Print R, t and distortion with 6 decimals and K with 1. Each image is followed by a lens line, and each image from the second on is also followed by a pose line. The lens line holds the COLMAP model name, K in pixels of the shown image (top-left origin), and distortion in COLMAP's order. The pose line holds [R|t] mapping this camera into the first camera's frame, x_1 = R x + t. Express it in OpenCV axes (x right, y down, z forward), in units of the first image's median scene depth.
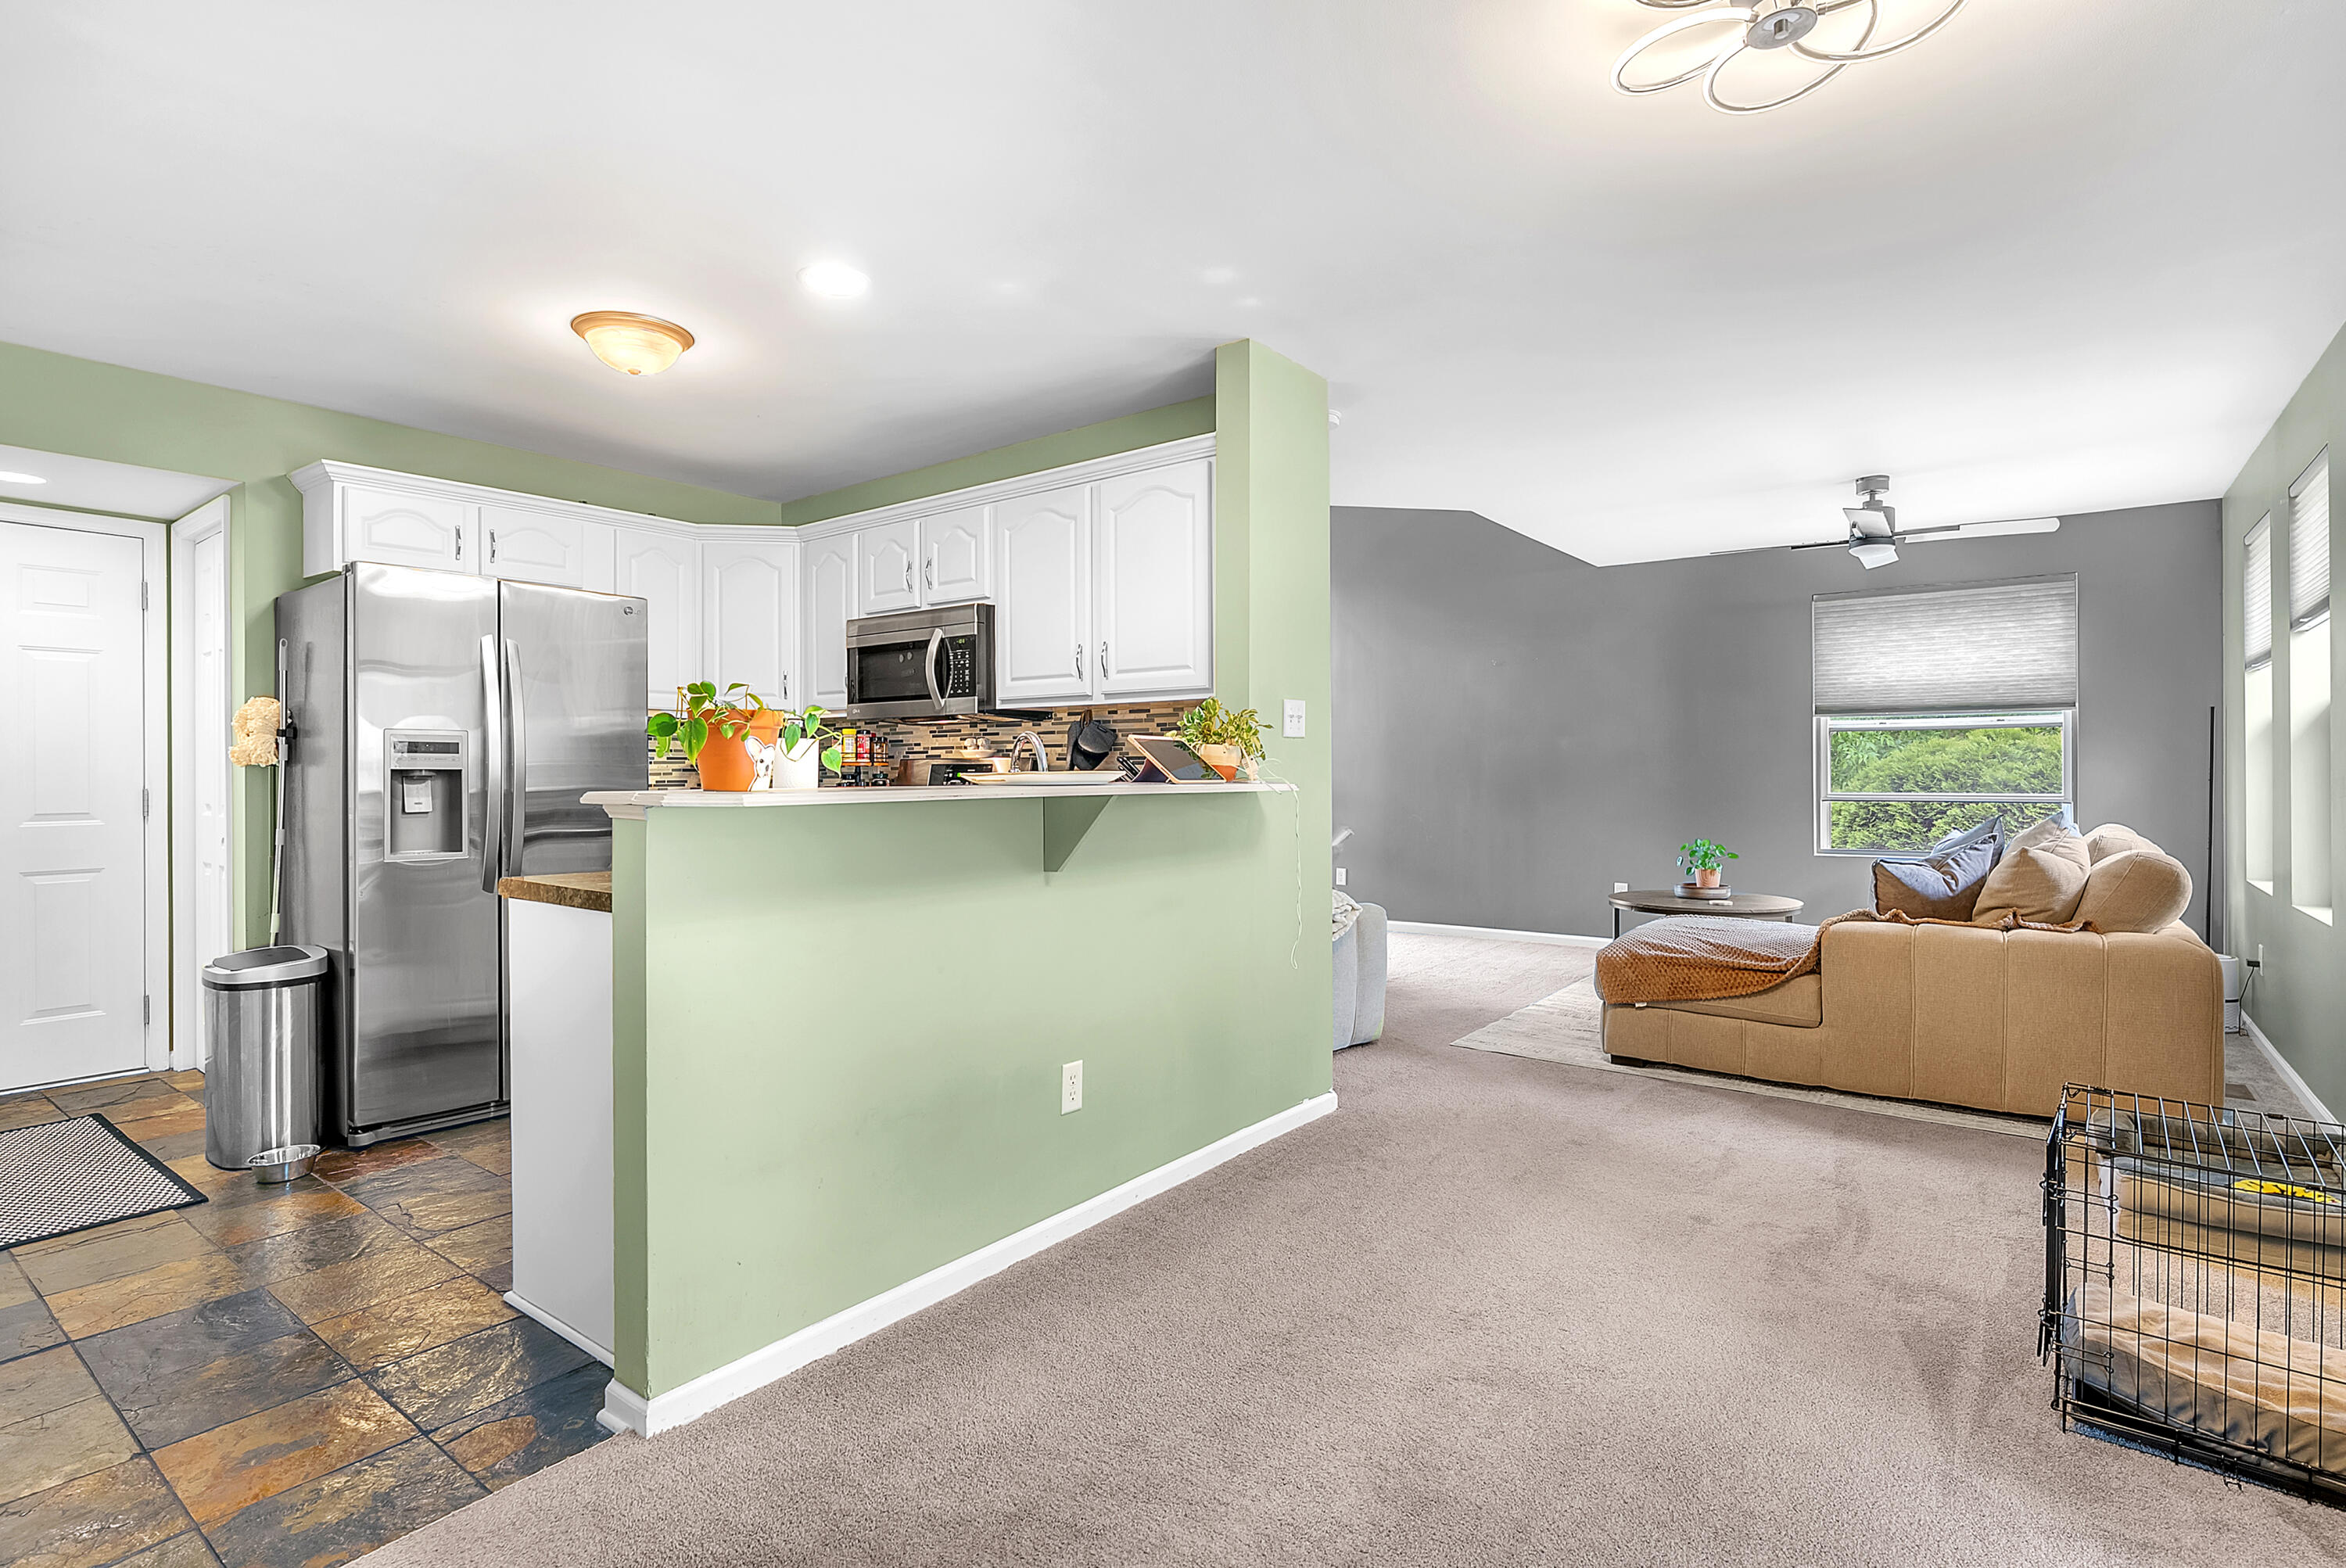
lens RADIAL K [[1125.2, 0, 1180.3], [0, 1125.2, 775.1], [0, 0, 1]] dist [-0.004087, 0.001167]
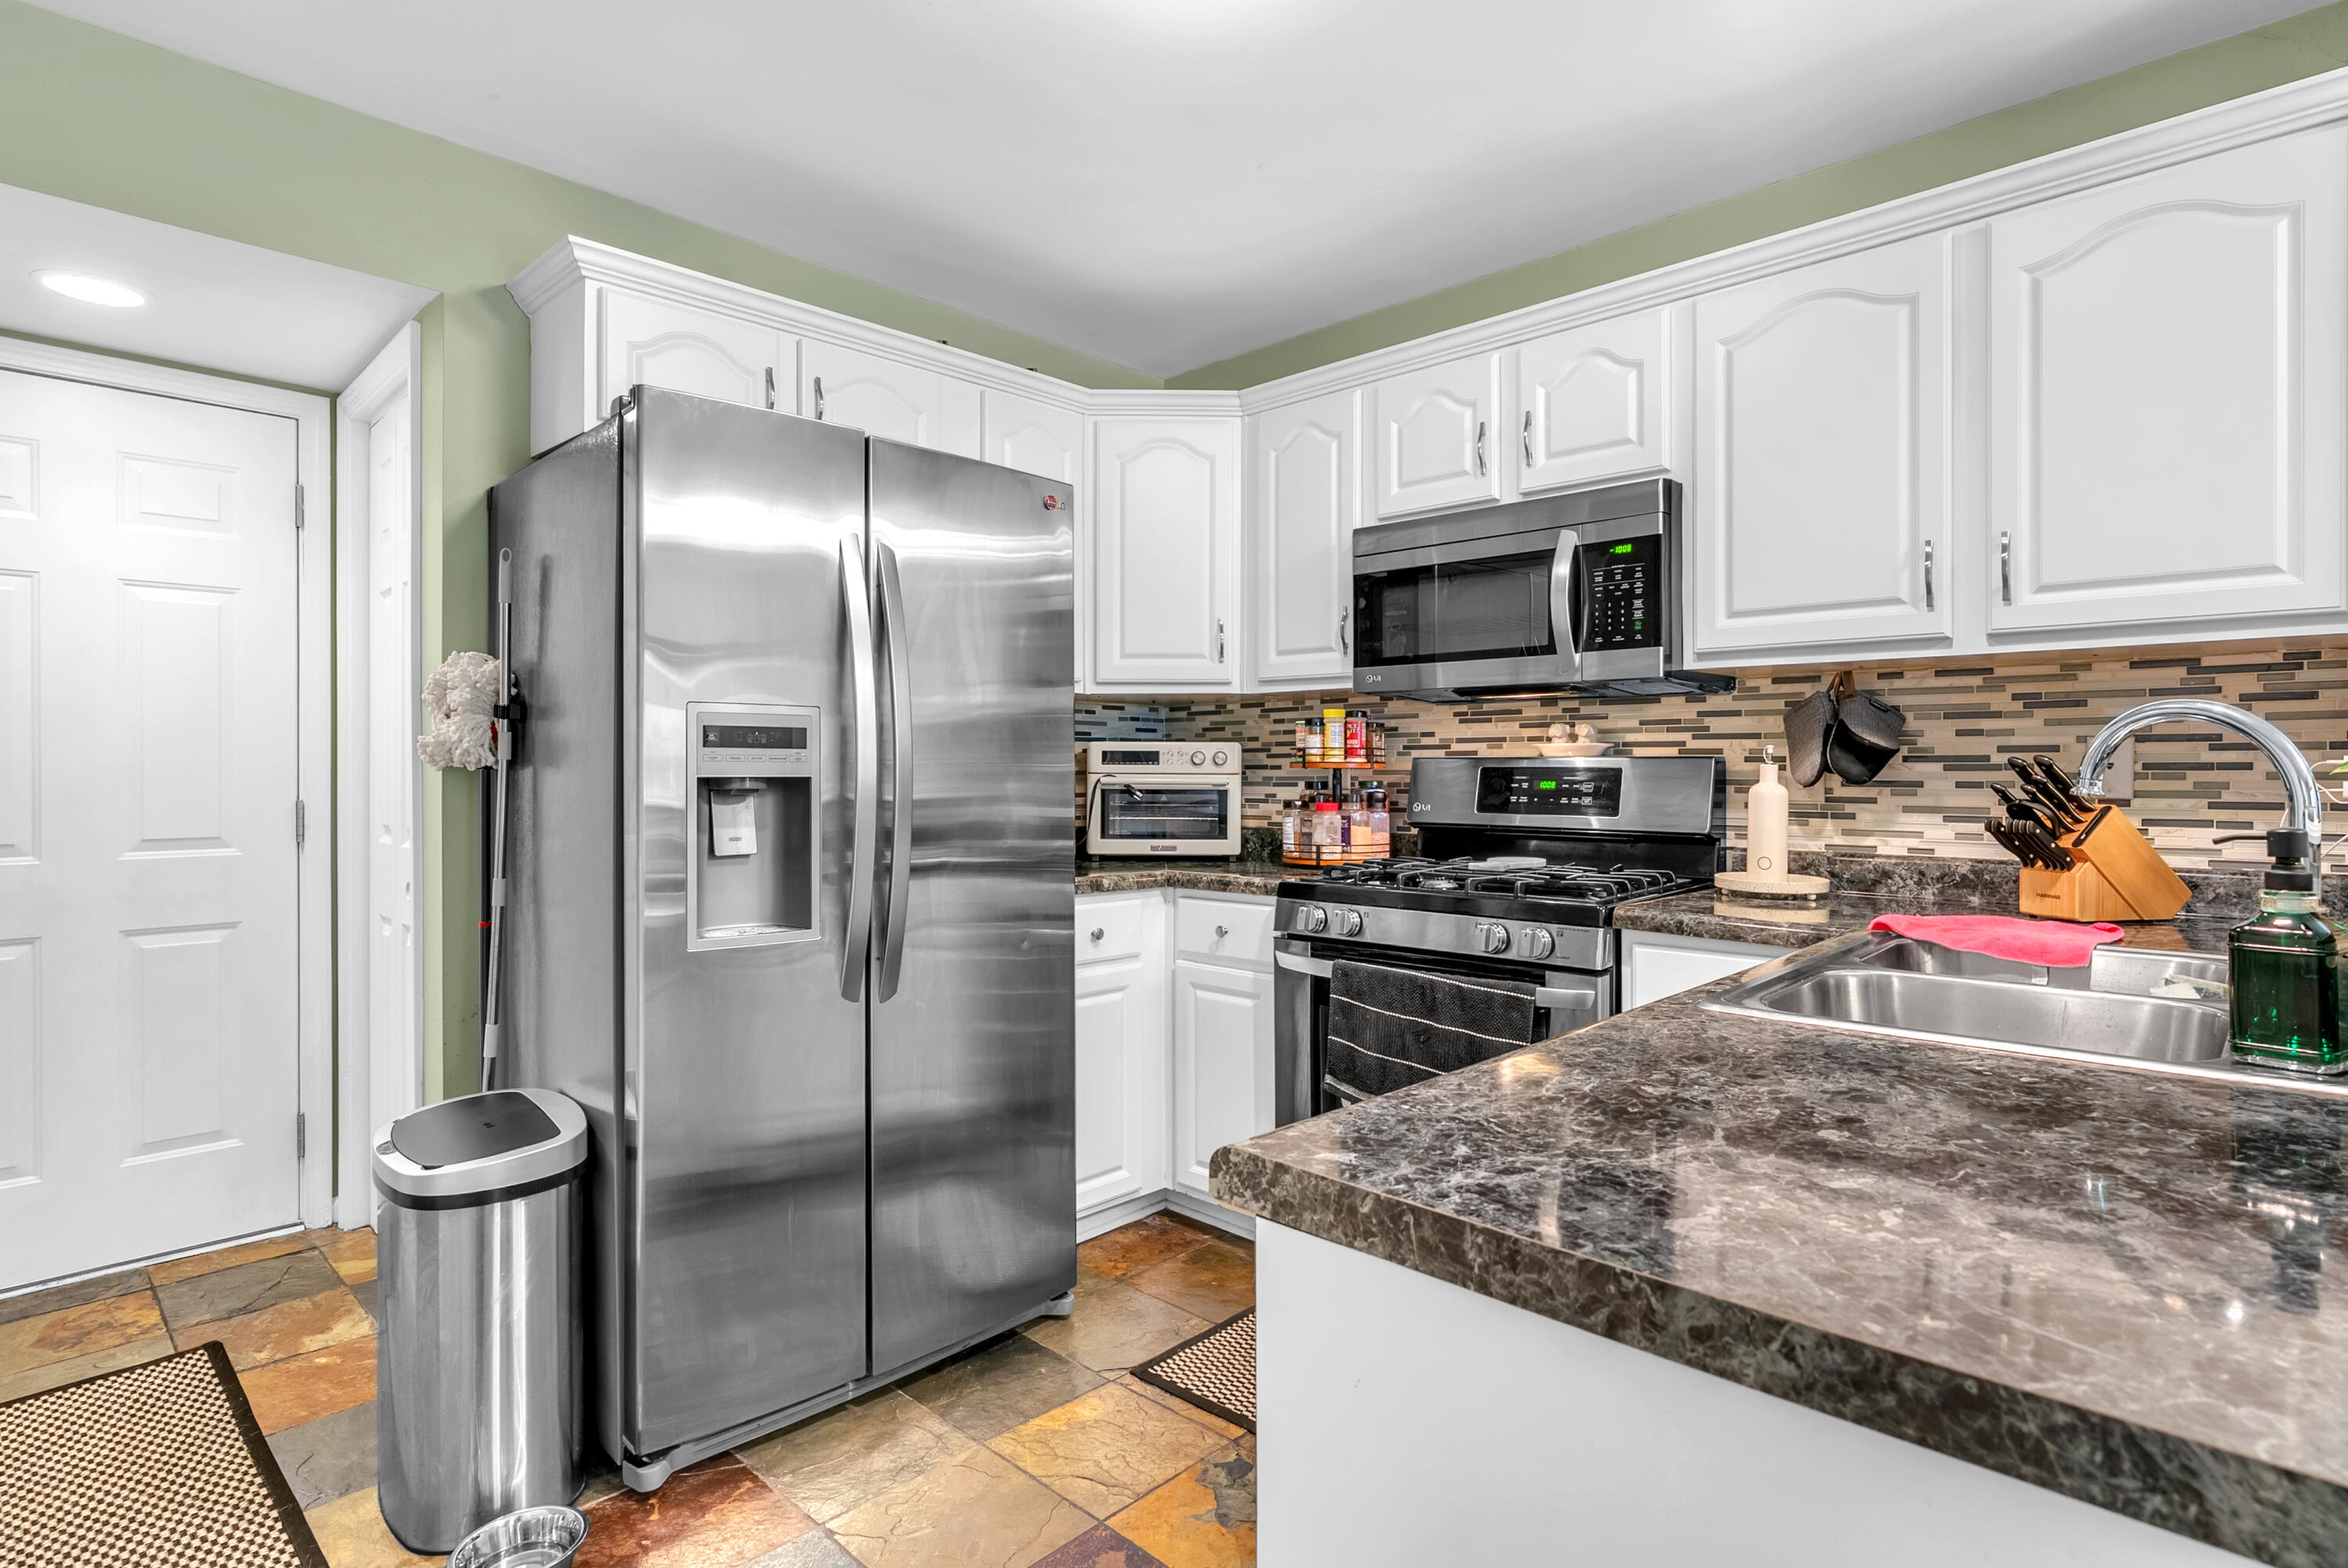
lens RADIAL K [[1126.0, 0, 1165.8], [0, 1126.0, 771.4], [0, 0, 1]] dist [-0.004087, 0.001167]
pose [[0.993617, 0.004437, -0.112718, -0.382480], [-0.004239, 0.999989, 0.001996, -0.009081], [0.112725, -0.001505, 0.993625, 0.448046]]
